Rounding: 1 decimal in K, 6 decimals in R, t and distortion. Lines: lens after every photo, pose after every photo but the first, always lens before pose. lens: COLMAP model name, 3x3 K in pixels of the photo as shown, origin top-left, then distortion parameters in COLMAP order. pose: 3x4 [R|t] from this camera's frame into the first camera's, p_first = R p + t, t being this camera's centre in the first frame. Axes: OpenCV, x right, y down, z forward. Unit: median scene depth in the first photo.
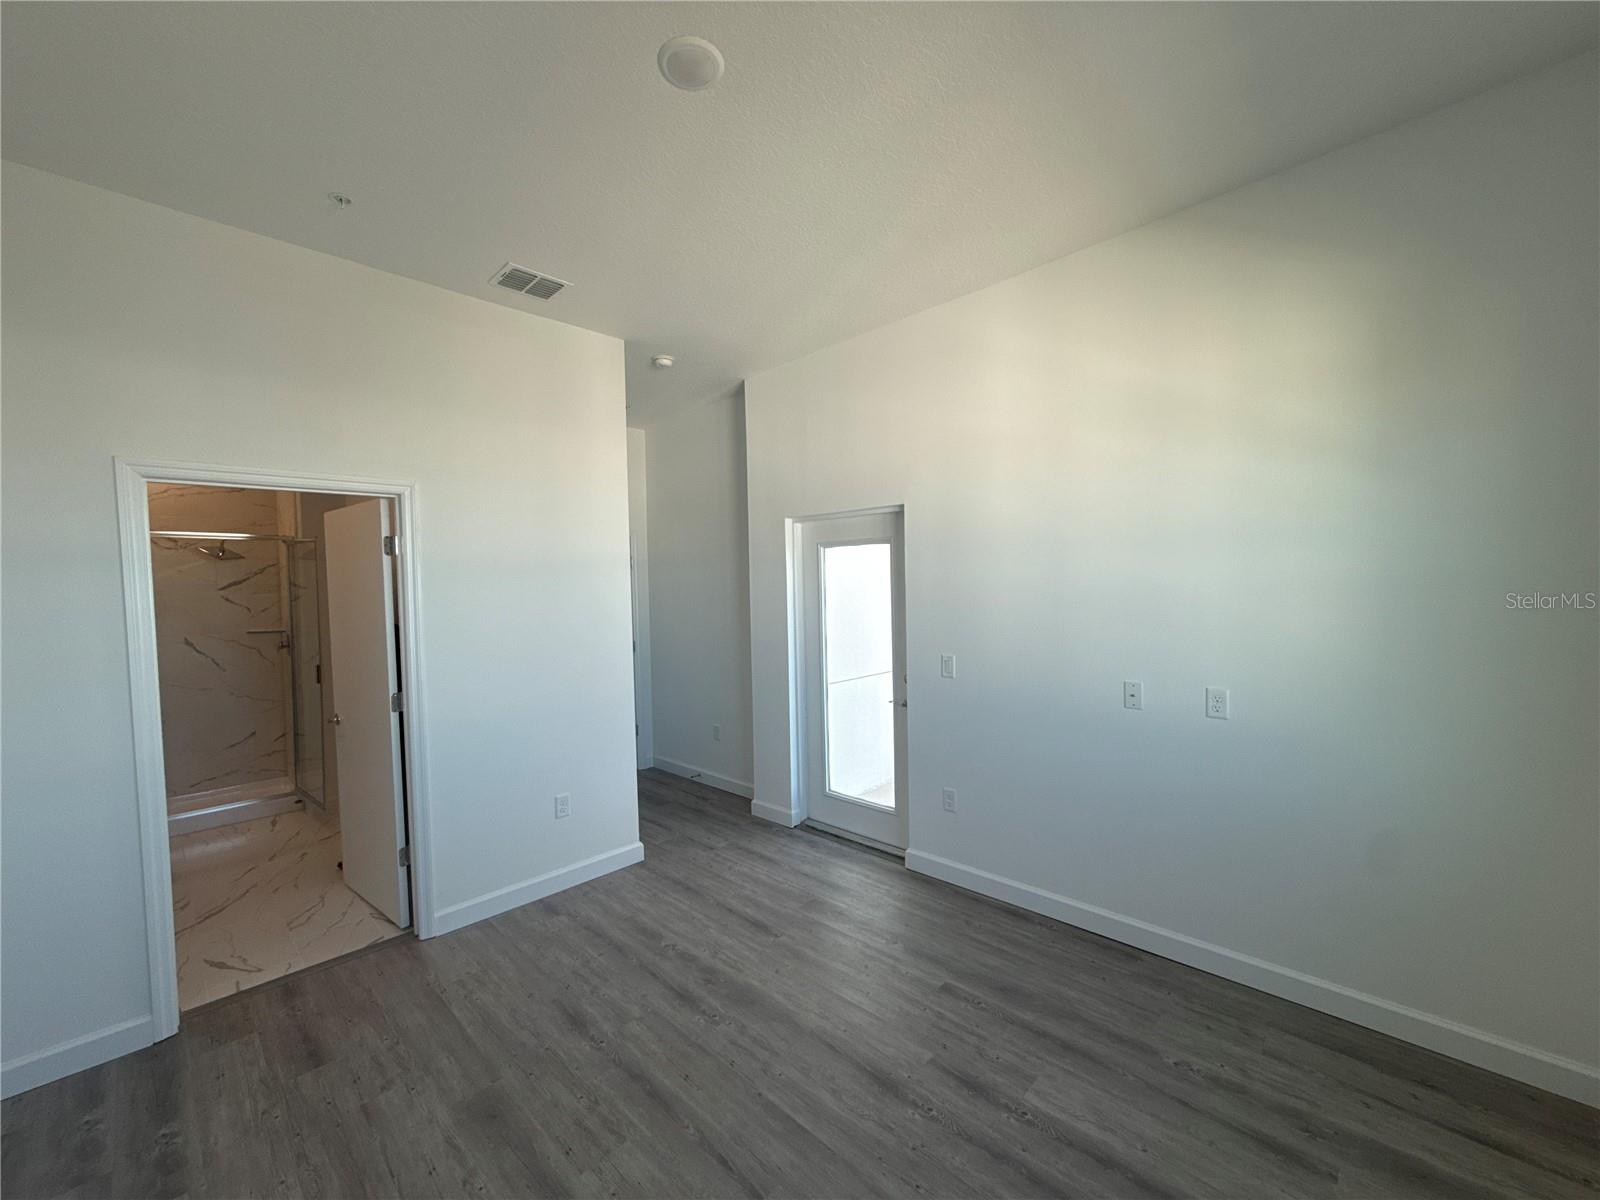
lens RADIAL K [[638.3, 0, 795.0], [0, 638.3, 598.1], [0, 0, 1]] dist [0.004118, -0.000041]
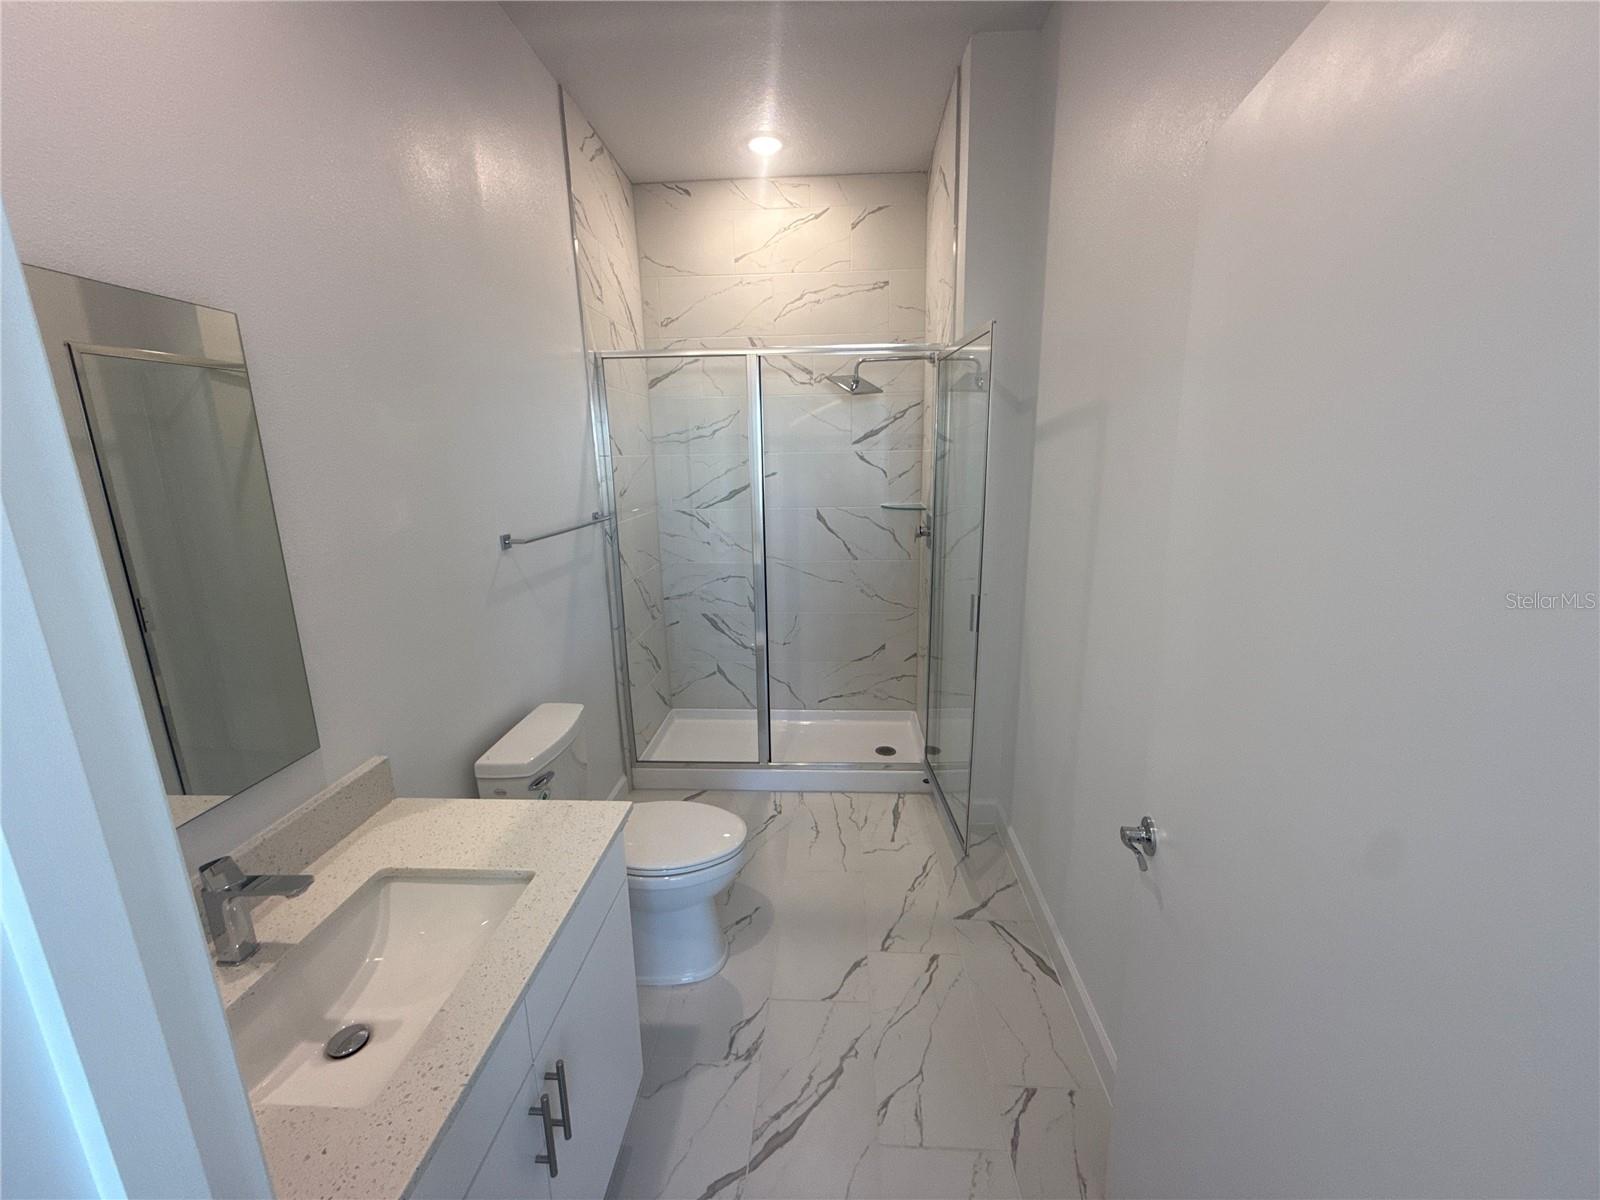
lens RADIAL K [[638.3, 0, 802.0], [0, 638.3, 589.0], [0, 0, 1]] dist [0.004118, -0.000041]
pose [[0.656230, 0.169566, -0.735261, -0.394925], [-0.014753, 0.977120, 0.212176, -0.004342], [0.754417, -0.128389, 0.643717, 0.486099]]
